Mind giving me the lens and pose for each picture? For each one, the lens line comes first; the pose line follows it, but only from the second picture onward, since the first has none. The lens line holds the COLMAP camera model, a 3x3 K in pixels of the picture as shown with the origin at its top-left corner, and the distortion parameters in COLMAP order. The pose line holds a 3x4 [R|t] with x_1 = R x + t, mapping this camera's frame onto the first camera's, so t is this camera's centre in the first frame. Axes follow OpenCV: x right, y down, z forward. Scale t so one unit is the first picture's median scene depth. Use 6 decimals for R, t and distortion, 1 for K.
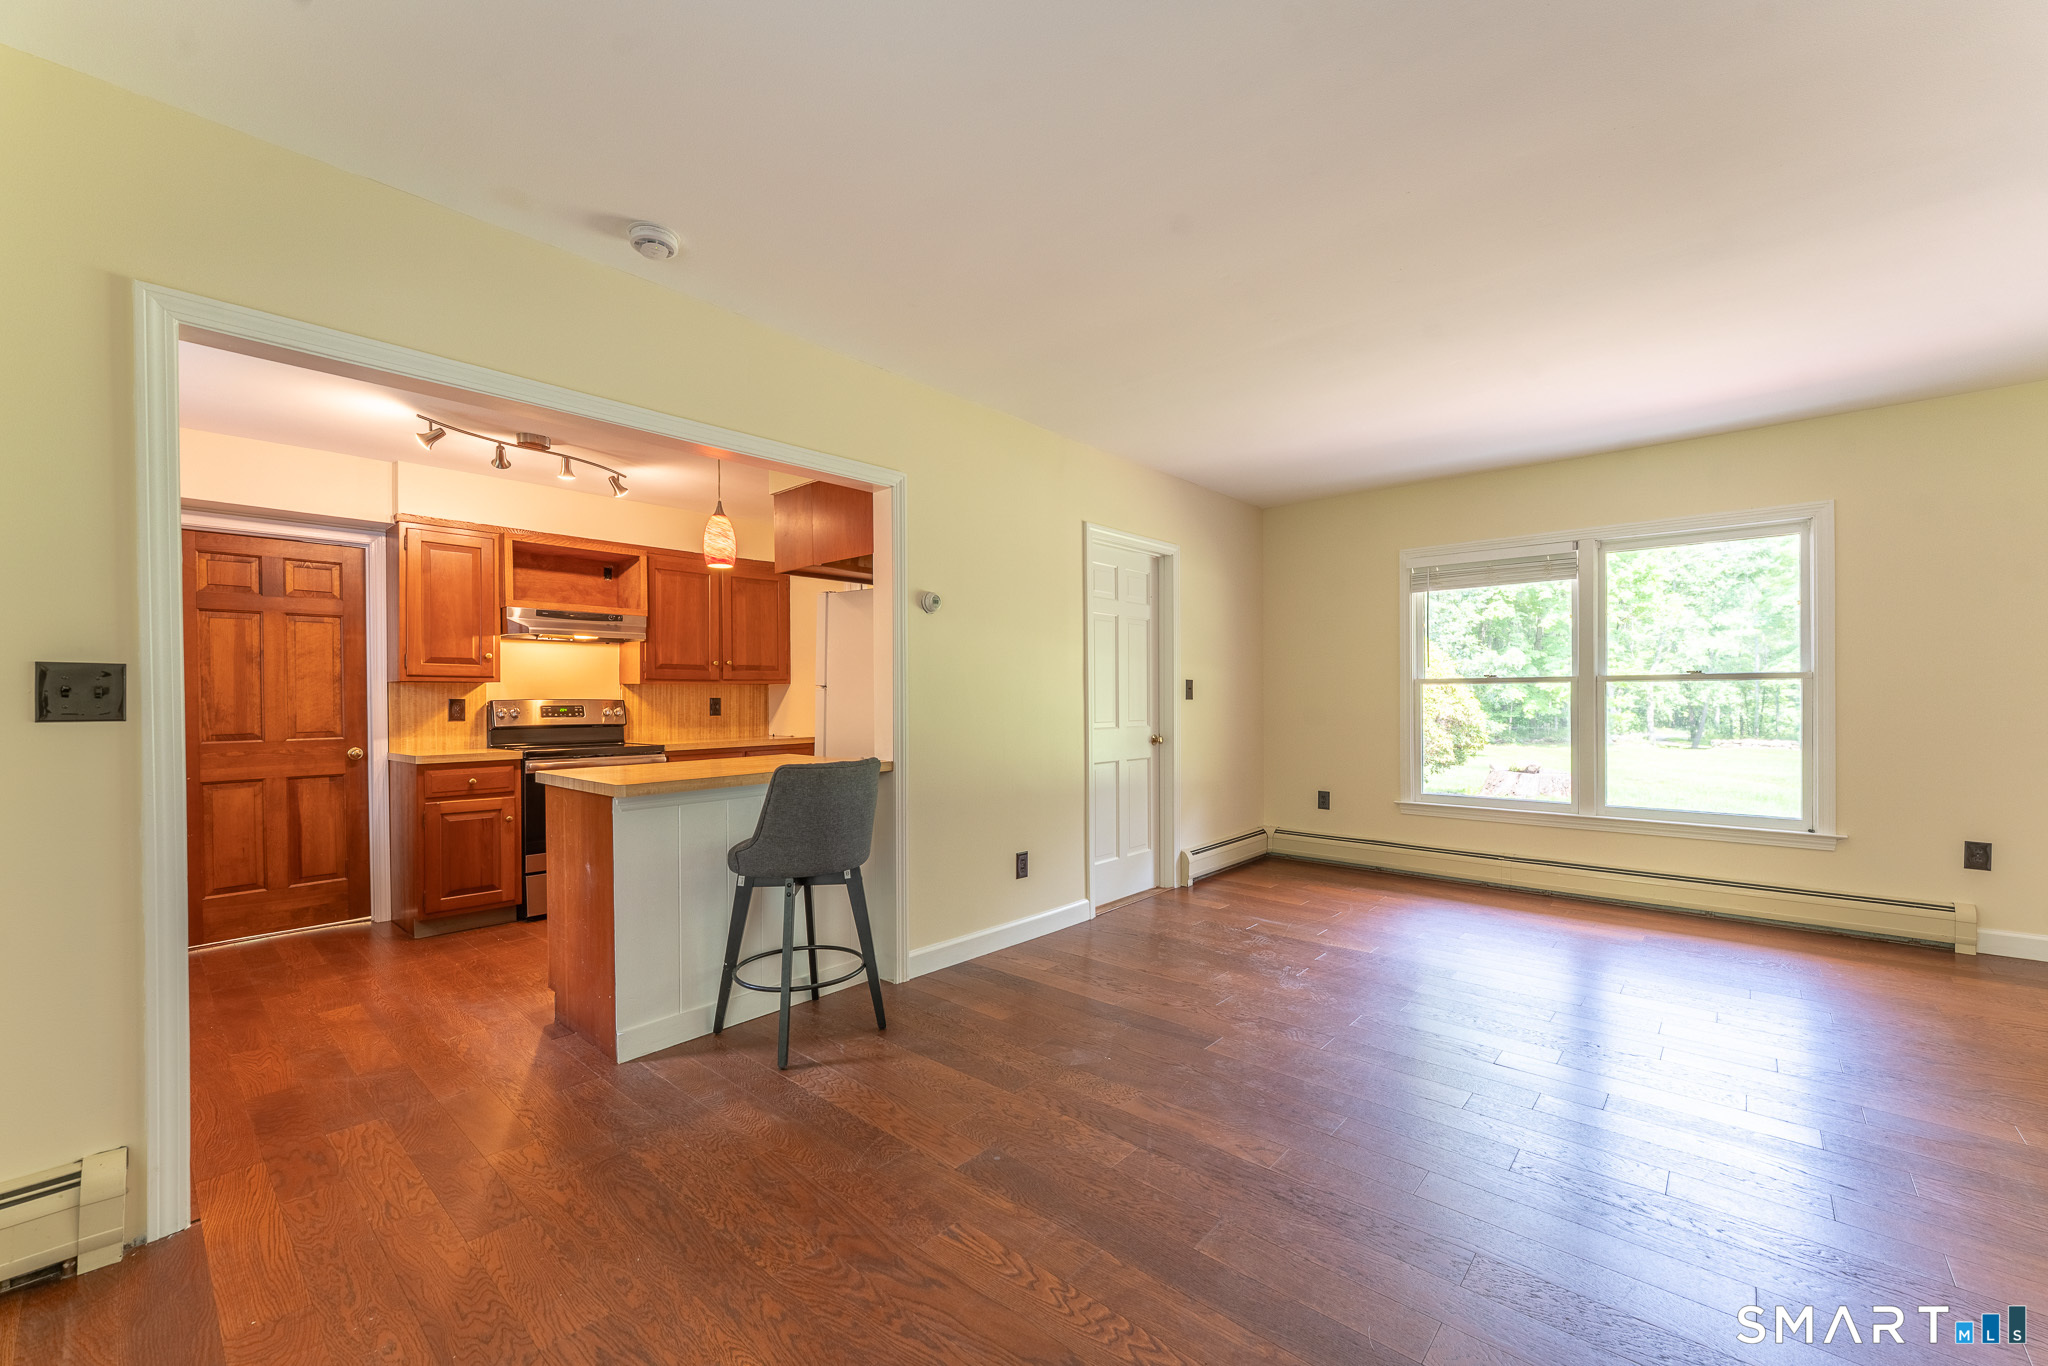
lens RADIAL K [[819.1, 0, 1018.9], [0, 819.1, 701.8], [0, 0, 1]] dist [0.001357, -0.000910]
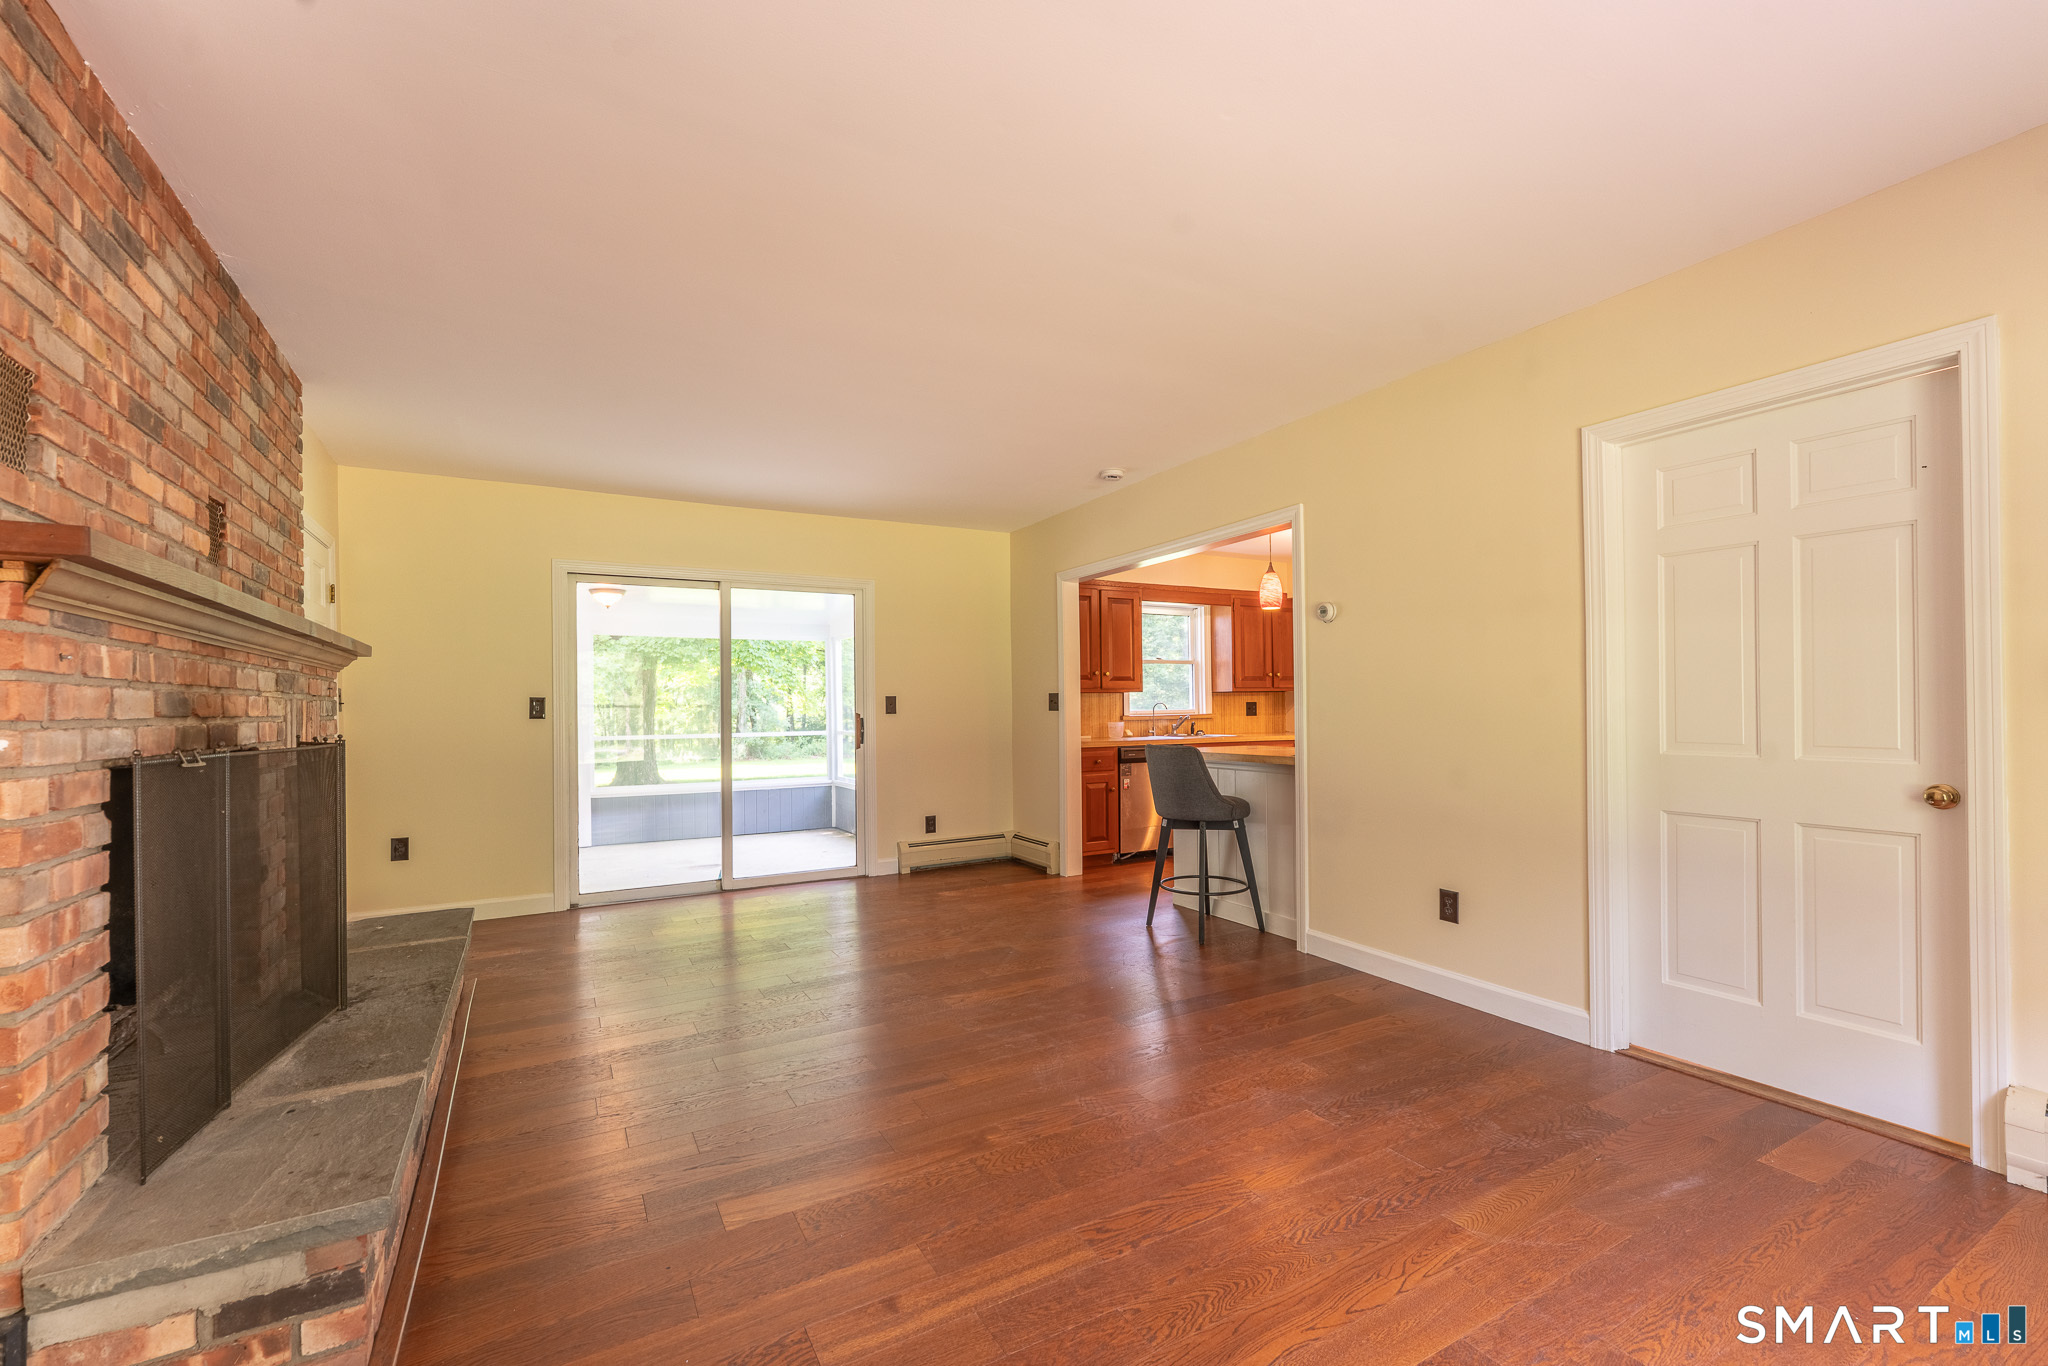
lens RADIAL K [[839.7, 0, 1017.1], [0, 839.7, 697.3], [0, 0, 1]] dist [-0.003157, 0.000223]
pose [[-0.328763, 0.001137, -0.944412, 0.843592], [0.007426, 0.999971, -0.001382, -0.009604], [0.944383, -0.007468, -0.328762, 0.783413]]
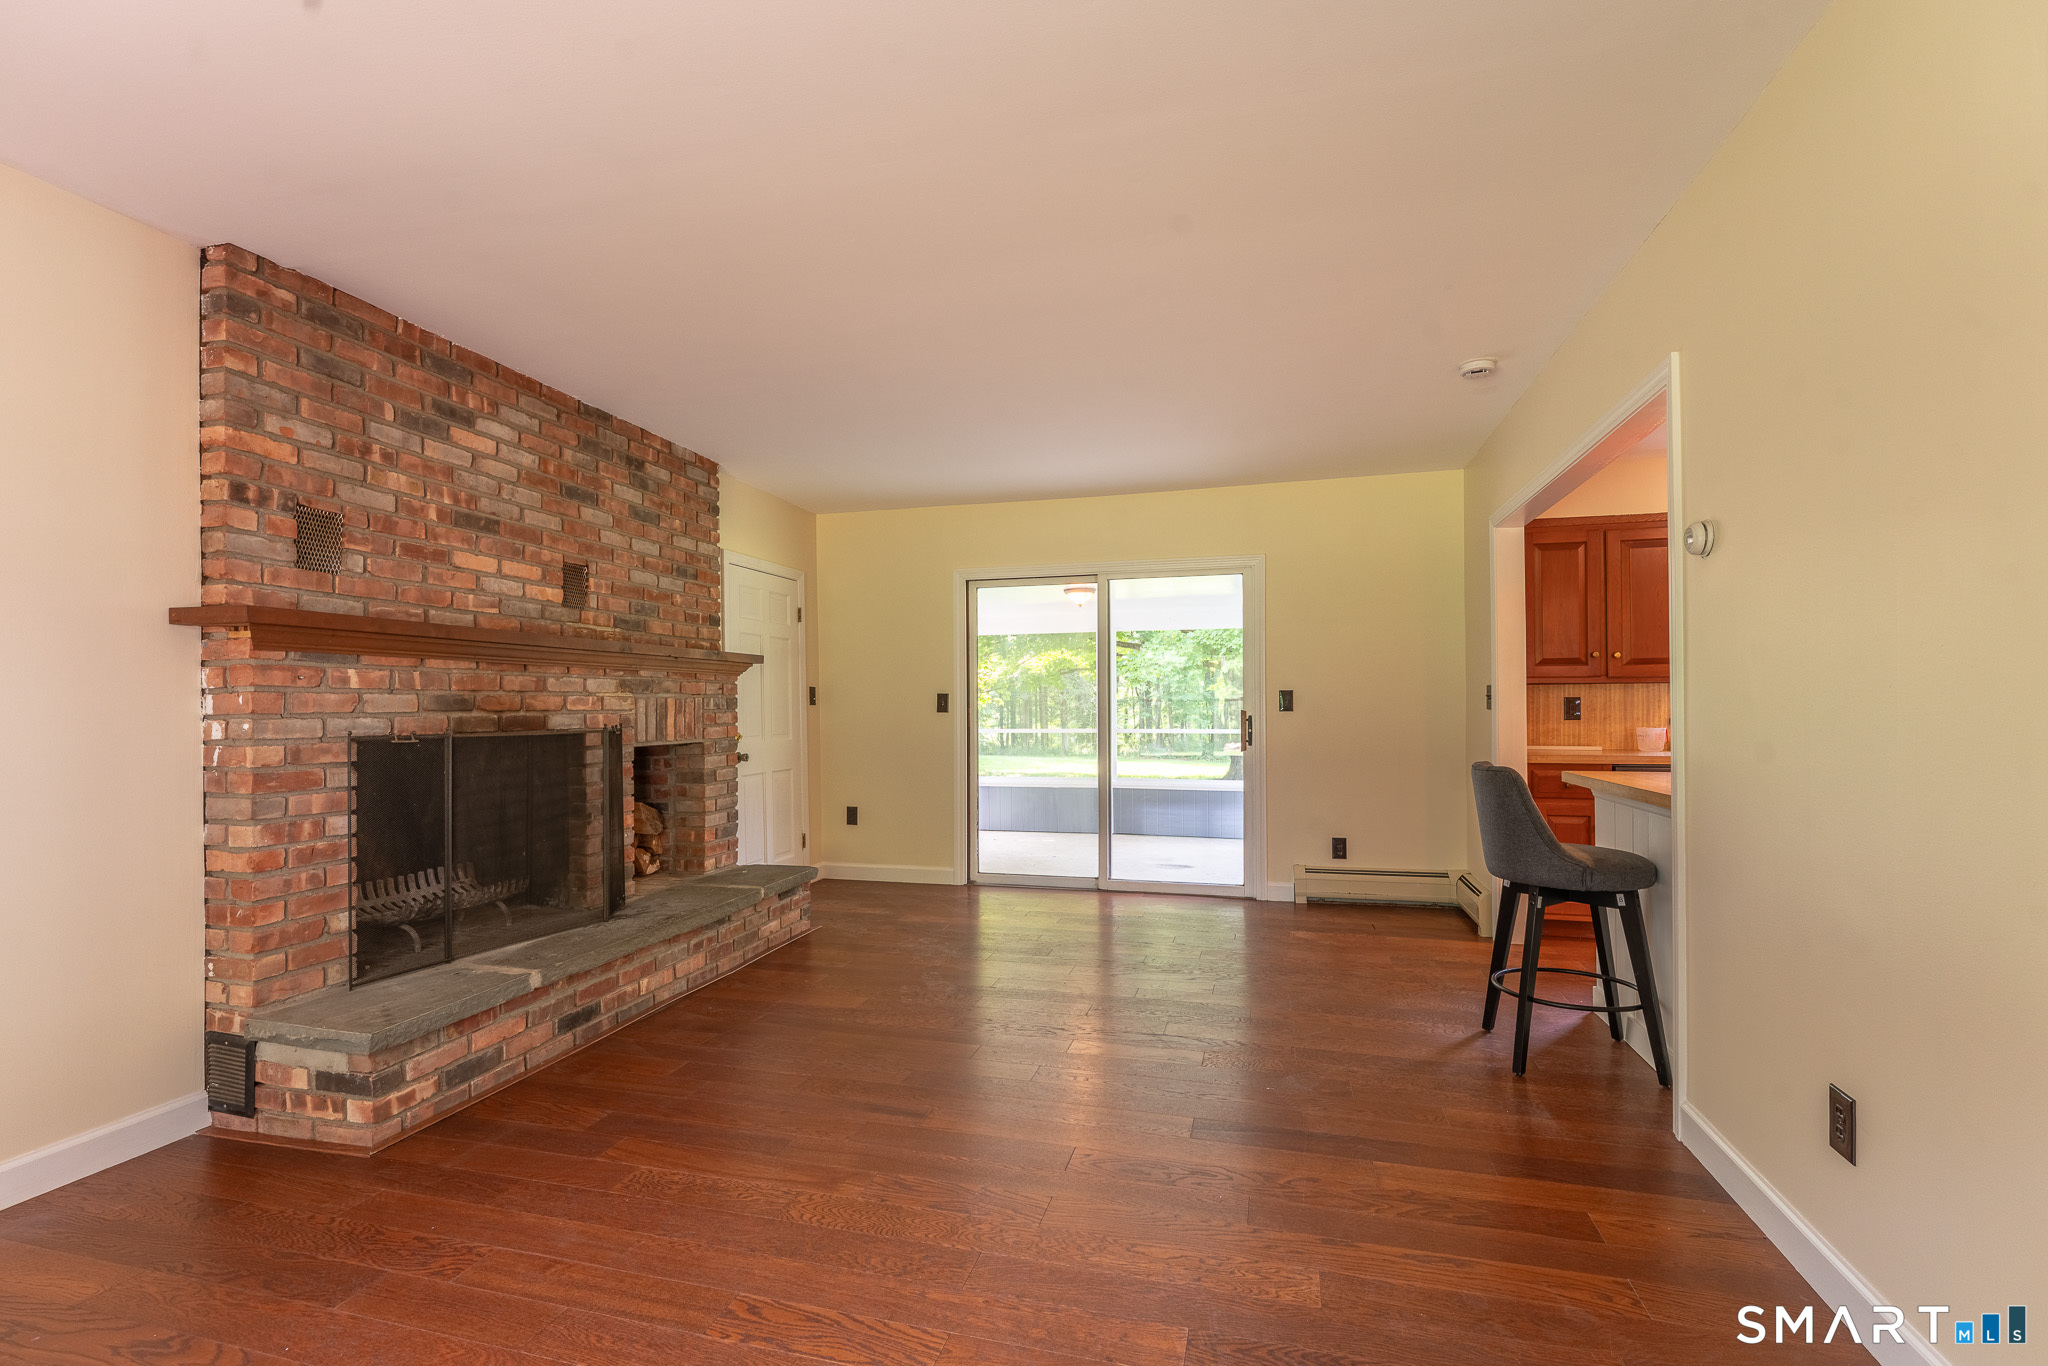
lens RADIAL K [[910.2, 0, 1016.5], [0, 910.2, 696.0], [0, 0, 1]] dist [-0.001950, -0.000085]
pose [[-0.896084, 0.009255, -0.443787, 0.505706], [0.010310, 0.999947, 0.000035, -0.010592], [0.443764, -0.004544, -0.896132, 1.091204]]
